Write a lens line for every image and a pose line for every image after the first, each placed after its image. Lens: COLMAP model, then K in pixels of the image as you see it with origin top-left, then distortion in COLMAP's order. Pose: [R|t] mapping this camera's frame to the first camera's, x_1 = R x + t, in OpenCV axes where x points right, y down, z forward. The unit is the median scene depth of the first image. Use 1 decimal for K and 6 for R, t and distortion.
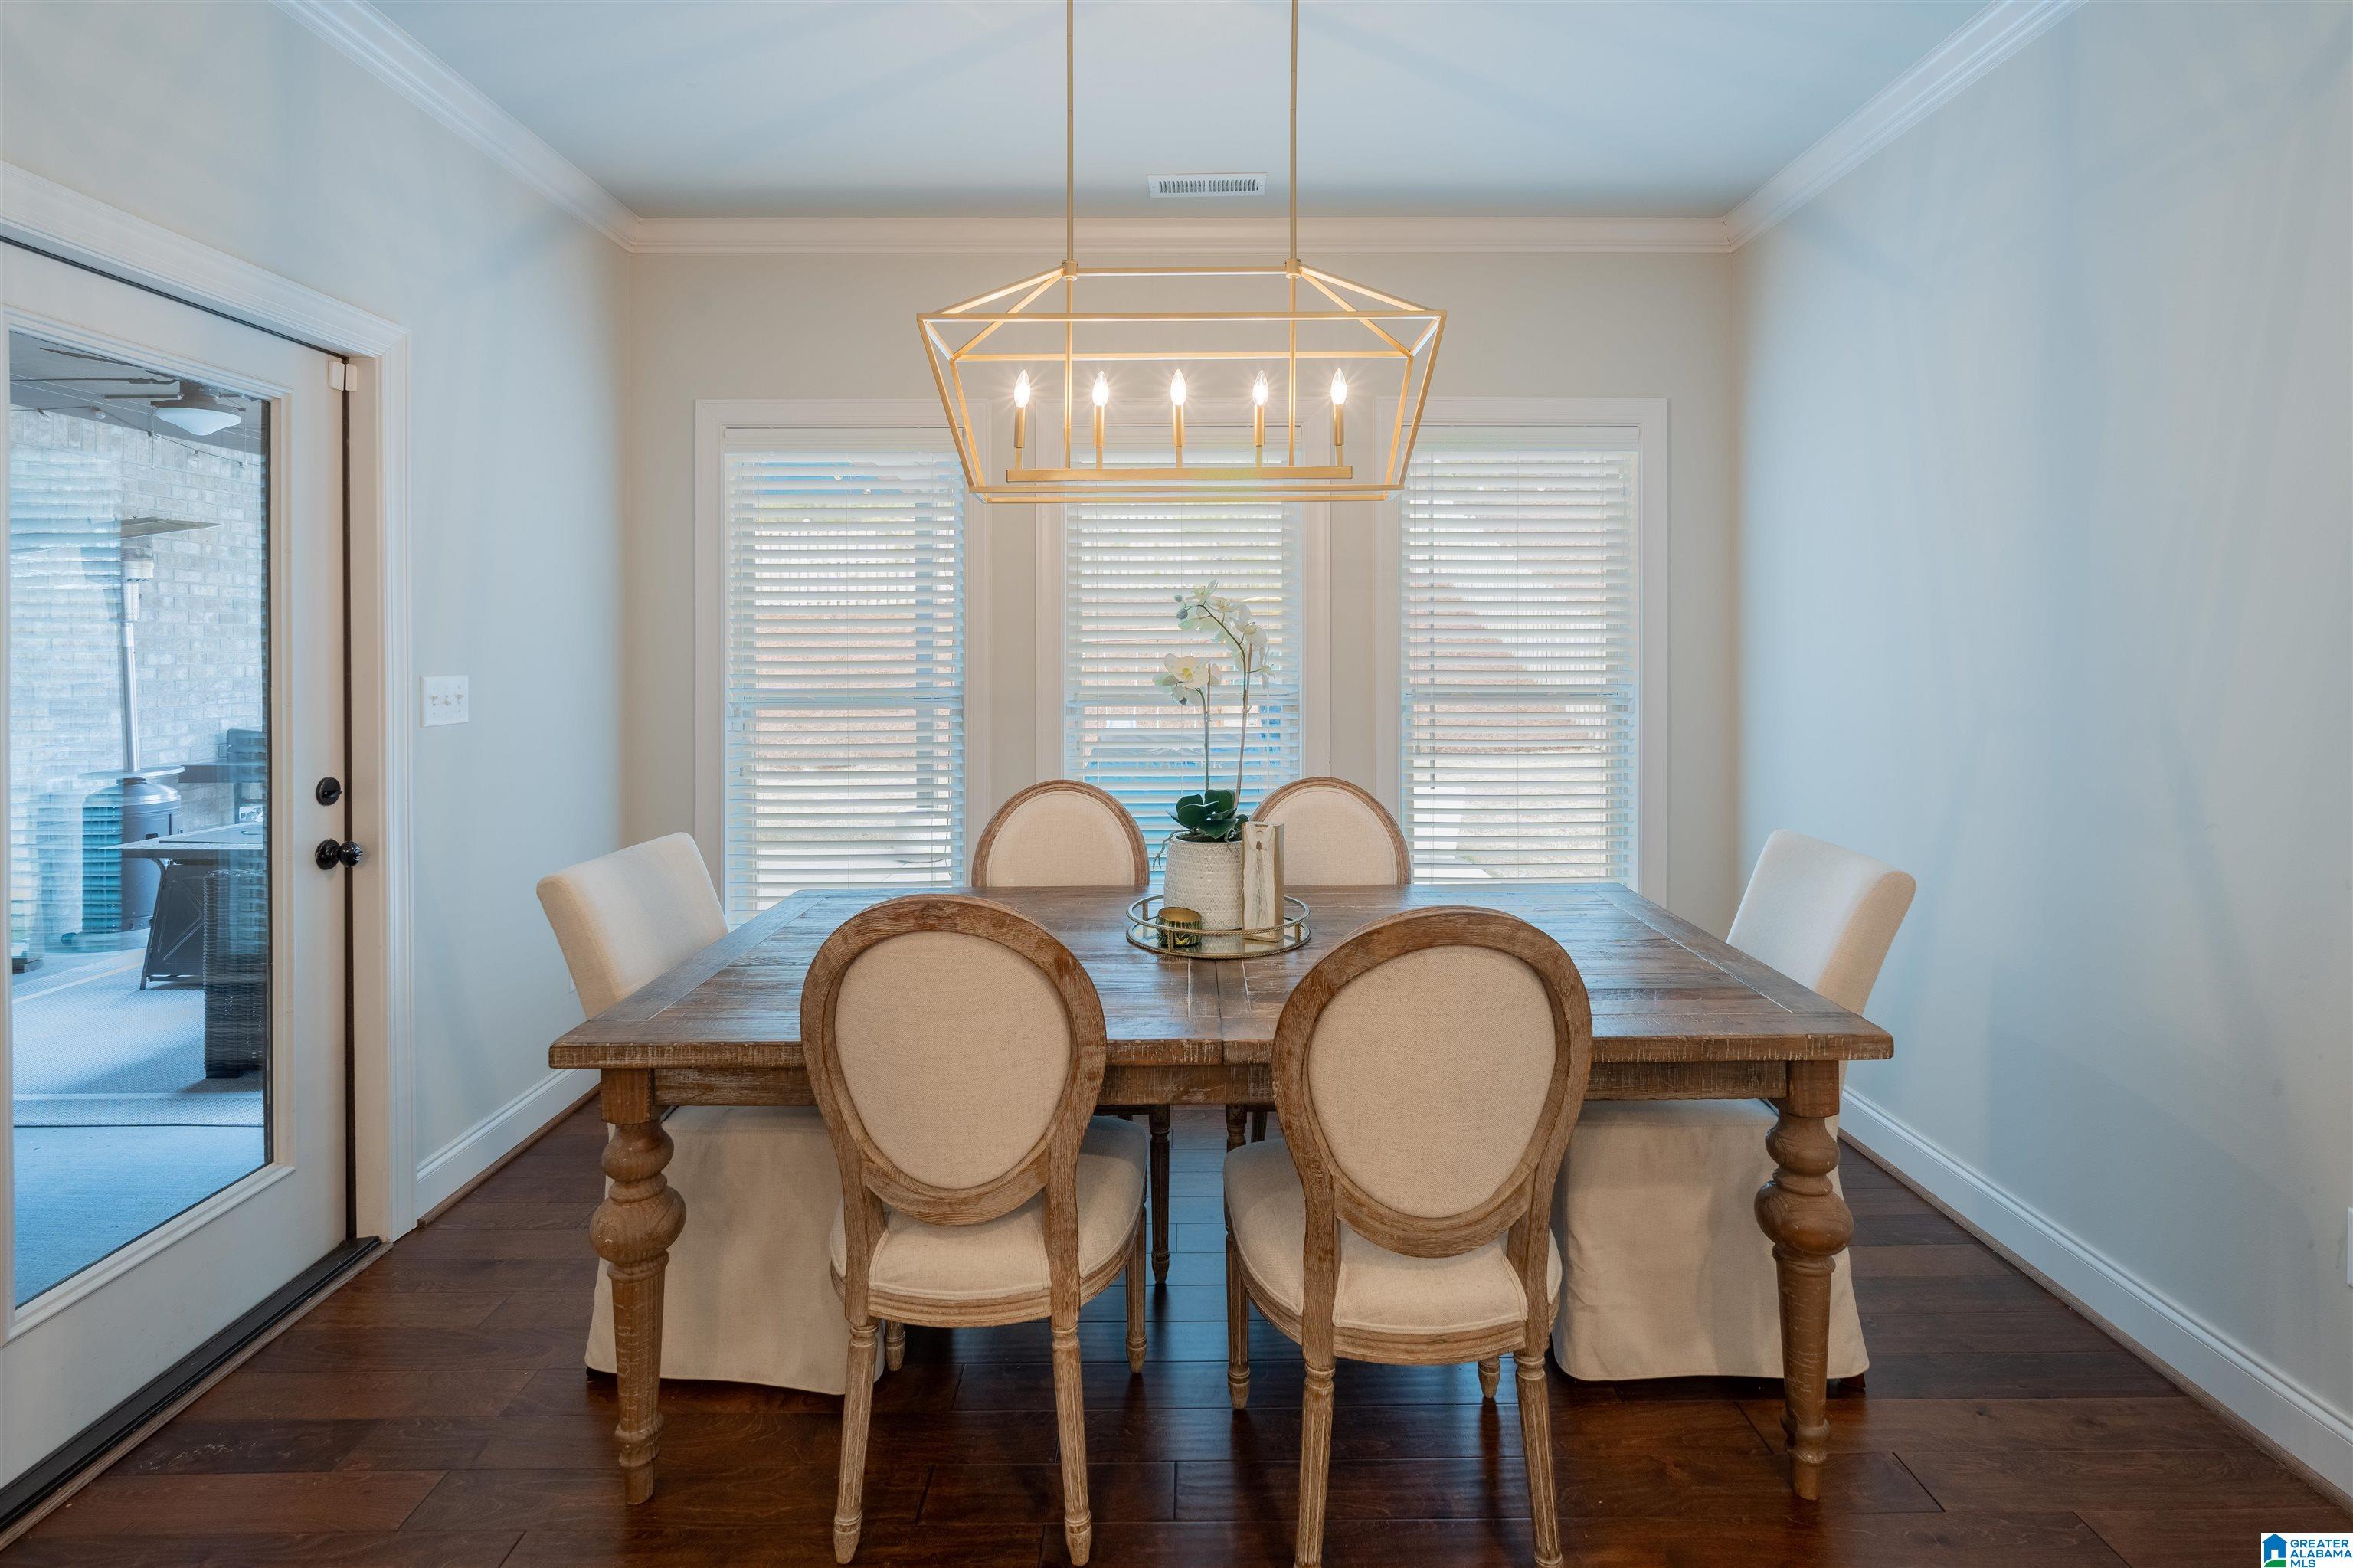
lens RADIAL K [[1132.3, 0, 1216.8], [0, 1132.3, 651.2], [0, 0, 1]] dist [-0.002682, 0.000003]
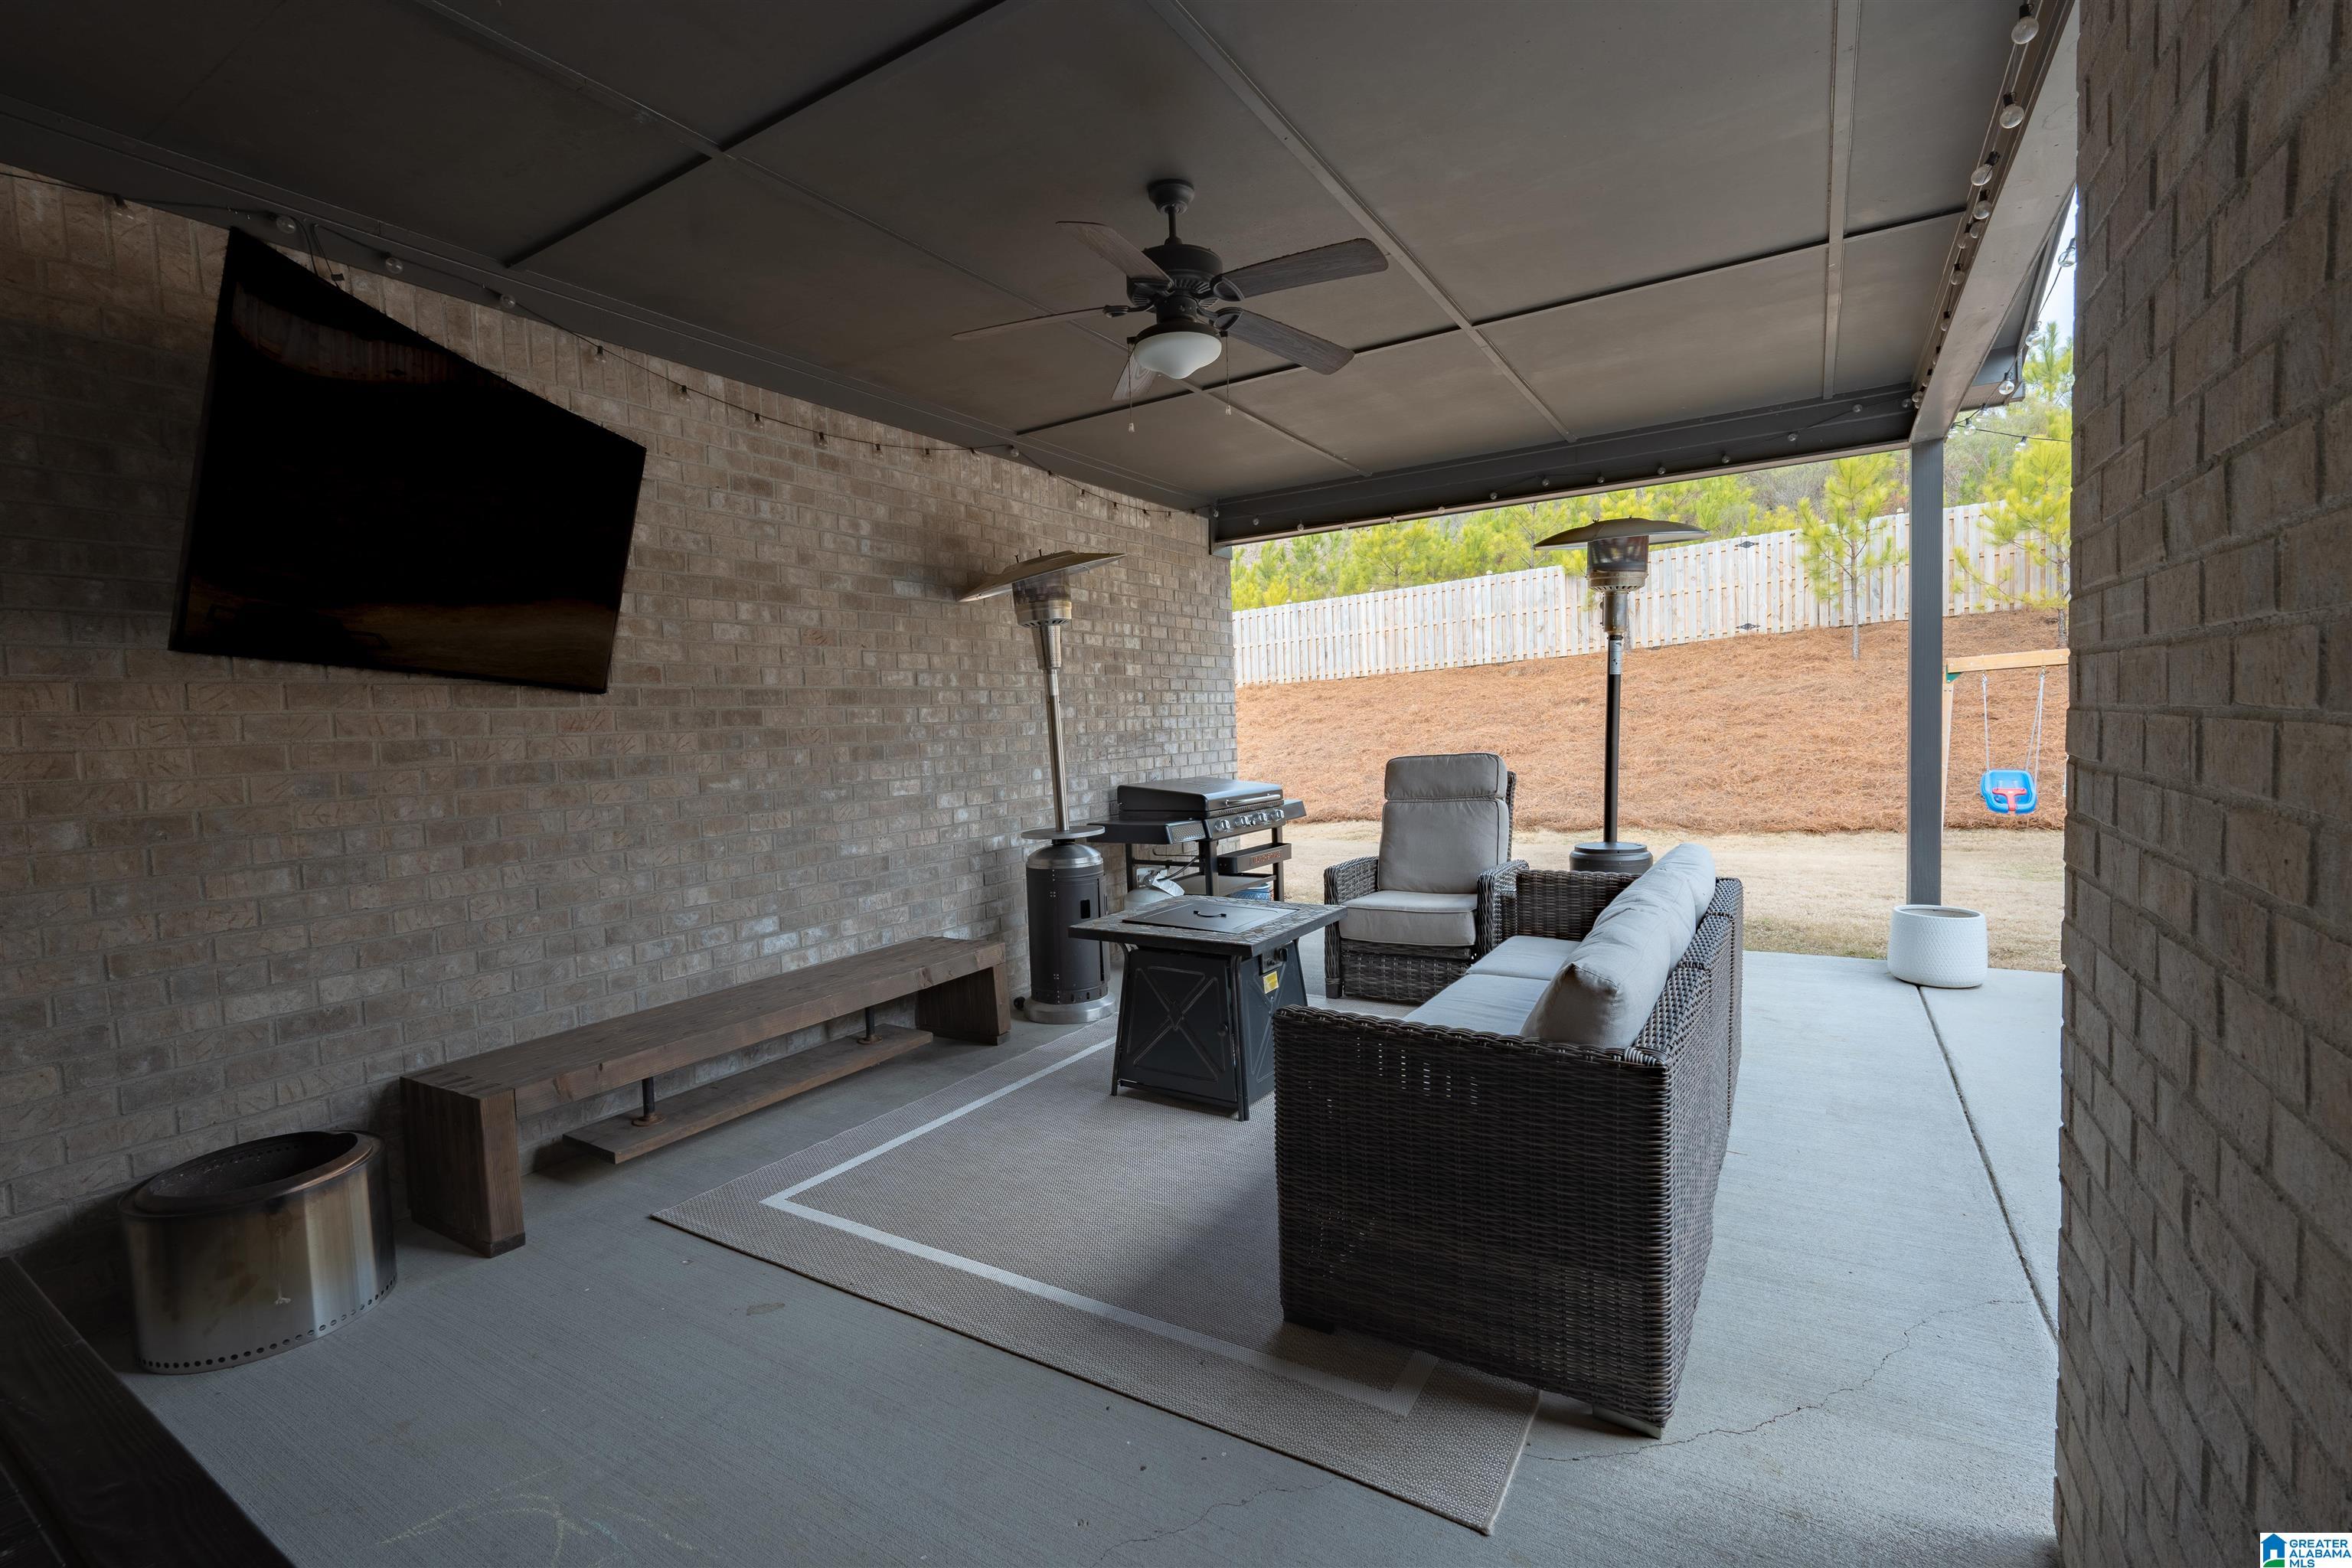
lens RADIAL K [[1071.7, 0, 1167.4], [0, 1071.7, 782.8], [0, 0, 1]] dist [-0.003425, -0.000132]
pose [[0.841865, -0.000608, -0.539687, -0.372060], [0.035283, 0.997922, 0.053914, 0.020366], [0.538533, -0.064430, 0.840137, 0.279788]]
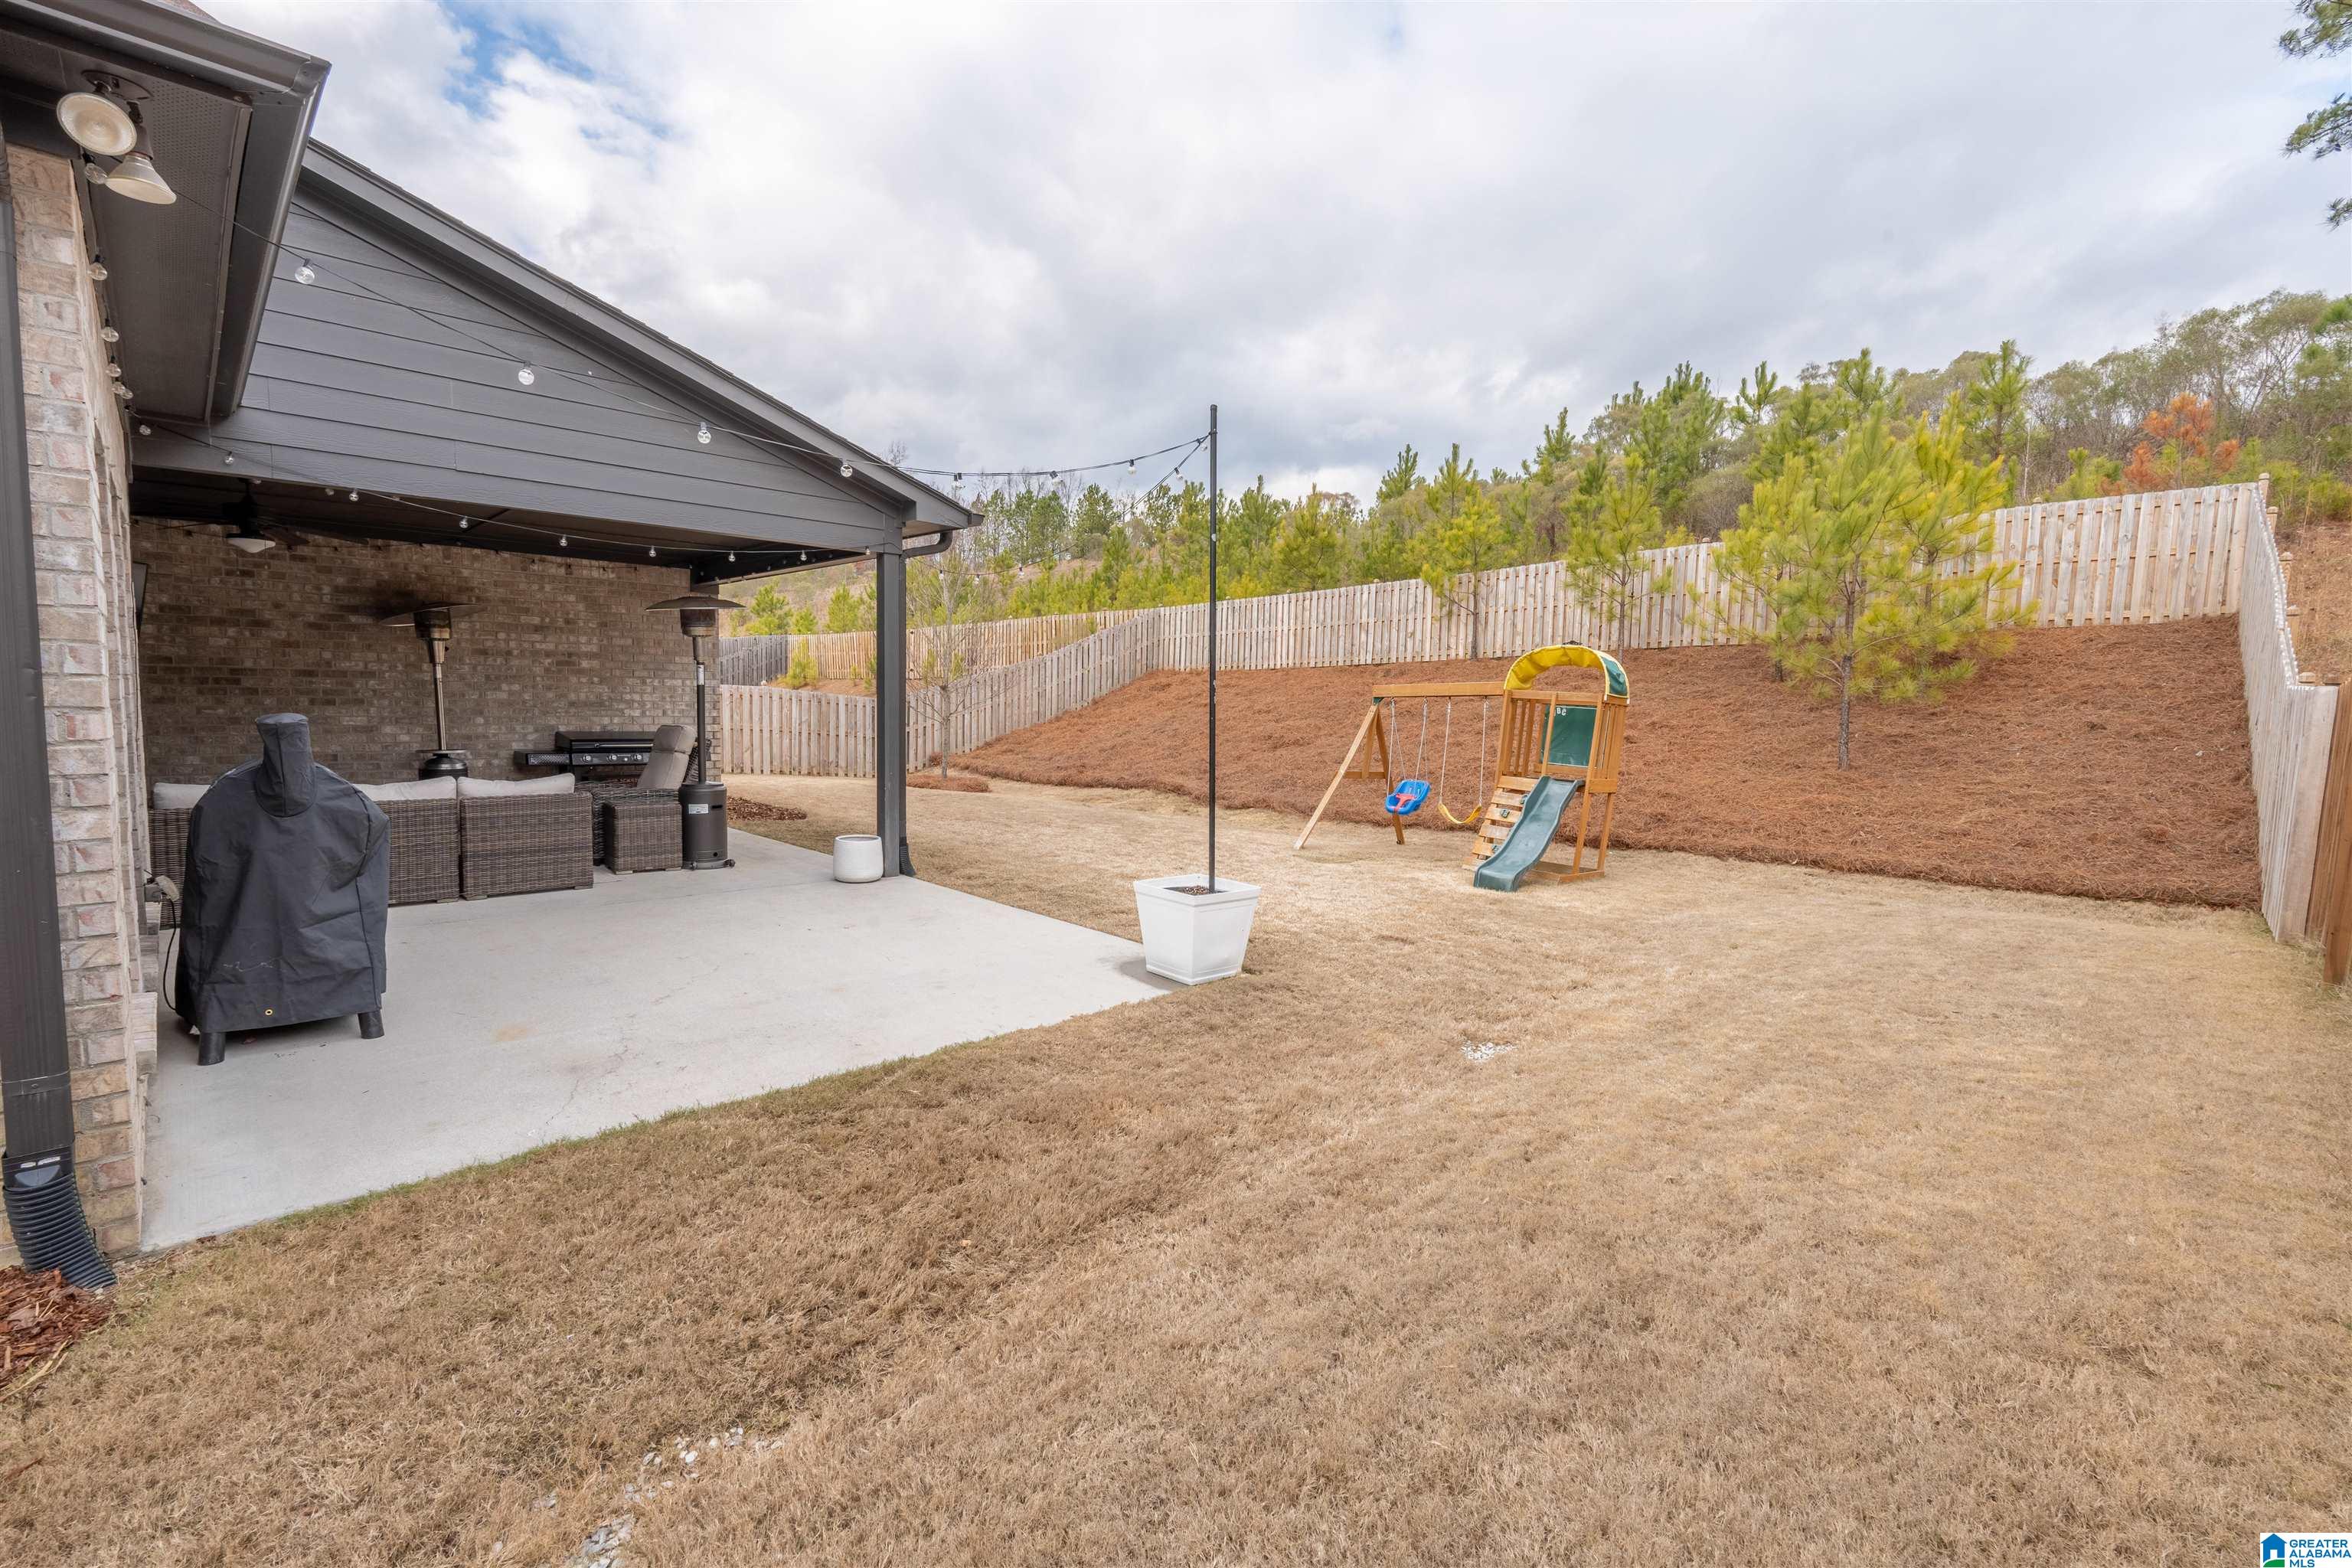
lens RADIAL K [[1071.7, 0, 1179.8], [0, 1071.7, 780.6], [0, 0, 1]] dist [-0.003425, -0.000132]
pose [[0.686391, 0.074474, -0.723410, 0.906754], [-0.026118, 0.996625, 0.077820, -0.004039], [0.726764, -0.034521, 0.686019, 0.621335]]
